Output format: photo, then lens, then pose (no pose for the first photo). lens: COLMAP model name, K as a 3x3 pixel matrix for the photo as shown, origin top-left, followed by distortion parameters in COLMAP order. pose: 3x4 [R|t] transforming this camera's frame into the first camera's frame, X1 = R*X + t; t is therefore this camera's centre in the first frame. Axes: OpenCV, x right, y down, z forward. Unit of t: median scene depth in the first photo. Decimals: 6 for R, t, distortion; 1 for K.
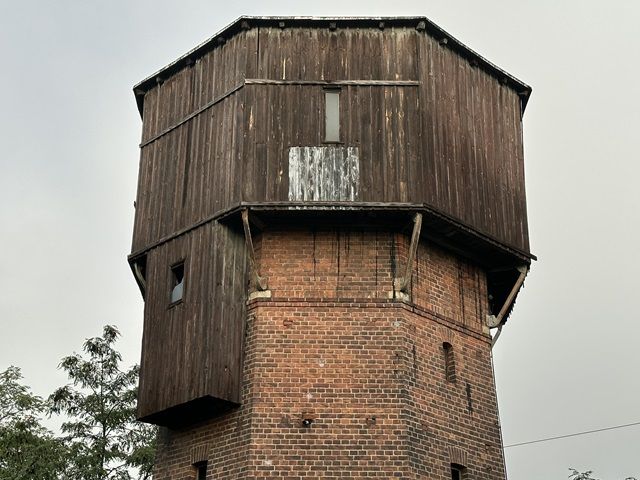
lens RADIAL K [[1088.6, 0, 323.6], [0, 1088.6, 238.8], [0, 0, 1]] dist [0.144423, 0.000000]
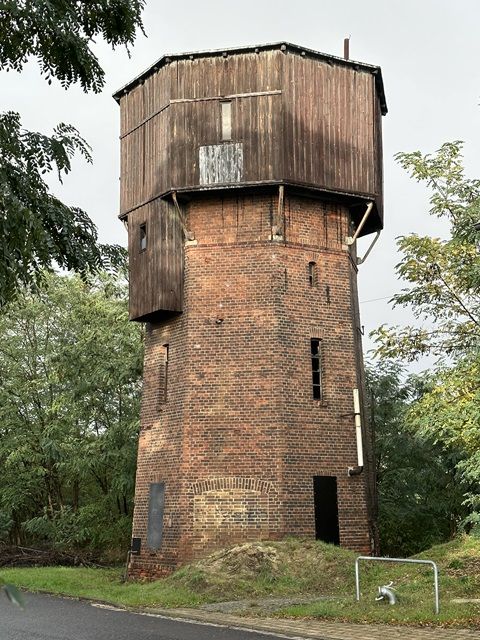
lens RADIAL K [[1088.6, 0, 231.2], [0, 1088.6, 340.0], [0, 0, 1]] dist [0.144423, 0.000000]
pose [[0.974603, -0.051165, -0.218016, 0.340369], [0.110019, 0.957356, 0.267144, -0.232968], [0.195050, -0.284345, 0.938671, -0.537711]]
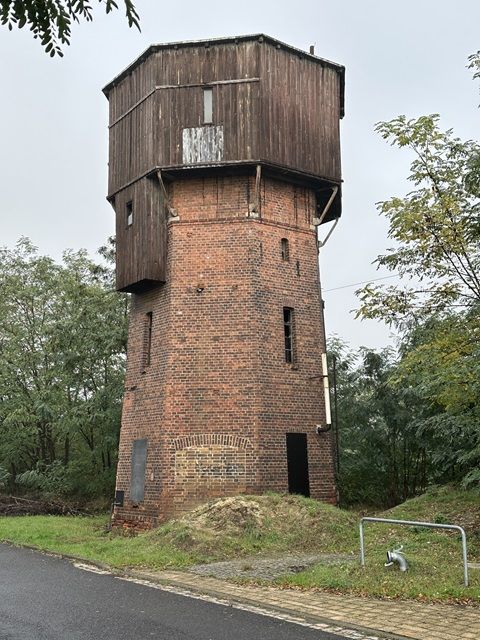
lens RADIAL K [[761.1, 0, 233.2], [0, 761.1, 328.8], [0, 0, 1]] dist [0.122989, 0.000000]
pose [[0.987155, -0.043853, -0.153631, 0.215327], [0.082822, 0.962761, 0.257356, -0.086110], [0.136624, -0.266775, 0.954026, -0.207090]]
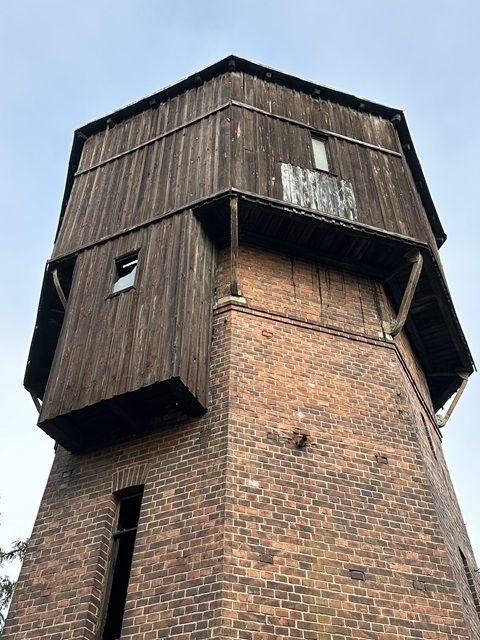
lens RADIAL K [[698.7, 0, 240.4], [0, 698.7, 320.4], [0, 0, 1]] dist [0.118531, 0.000000]
pose [[0.946175, 0.226996, 0.230706, -0.166057], [-0.137464, 0.927175, -0.348496, 0.240796], [-0.293012, 0.298025, 0.908474, 0.527315]]
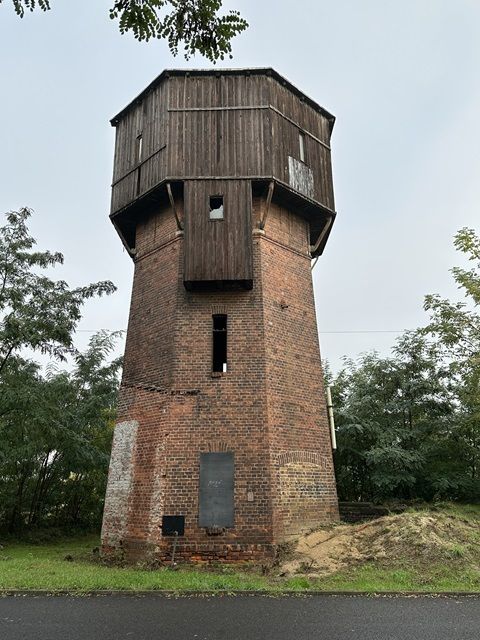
lens RADIAL K [[521.0, 0, 238.6], [0, 521.0, 324.0], [0, 0, 1]] dist [0.093791, -0.056558]
pose [[0.720808, 0.195495, 0.664995, -0.610564], [-0.284753, 0.958222, 0.026954, 0.180341], [-0.631943, -0.208787, 0.746362, 0.351411]]
